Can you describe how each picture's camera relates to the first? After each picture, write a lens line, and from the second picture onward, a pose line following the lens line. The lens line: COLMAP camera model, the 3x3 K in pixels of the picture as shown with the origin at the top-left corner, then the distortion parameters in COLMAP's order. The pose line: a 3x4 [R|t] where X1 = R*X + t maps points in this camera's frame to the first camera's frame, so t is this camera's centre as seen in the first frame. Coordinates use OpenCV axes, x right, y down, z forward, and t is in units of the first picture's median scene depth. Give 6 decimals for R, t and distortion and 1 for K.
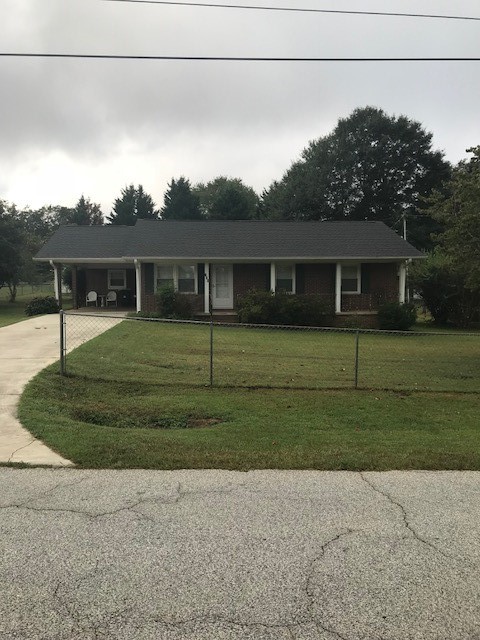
lens RADIAL K [[519.7, 0, 240.2], [0, 519.7, 317.7], [0, 0, 1]] dist [0.011071, -0.013023]
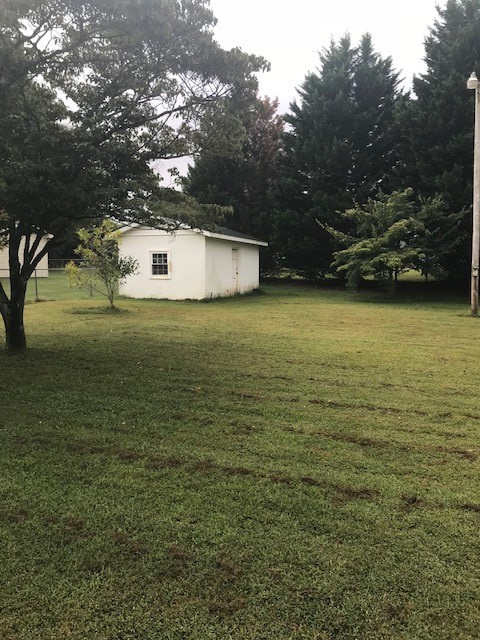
lens RADIAL K [[518.9, 0, 240.0], [0, 518.9, 320.0], [0, 0, 1]] dist [0.004526, -0.003750]
pose [[0.899473, 0.035636, -0.435520, -0.093248], [-0.027492, 0.999310, 0.024988, -0.033364], [0.436110, -0.010503, 0.899832, 0.579643]]
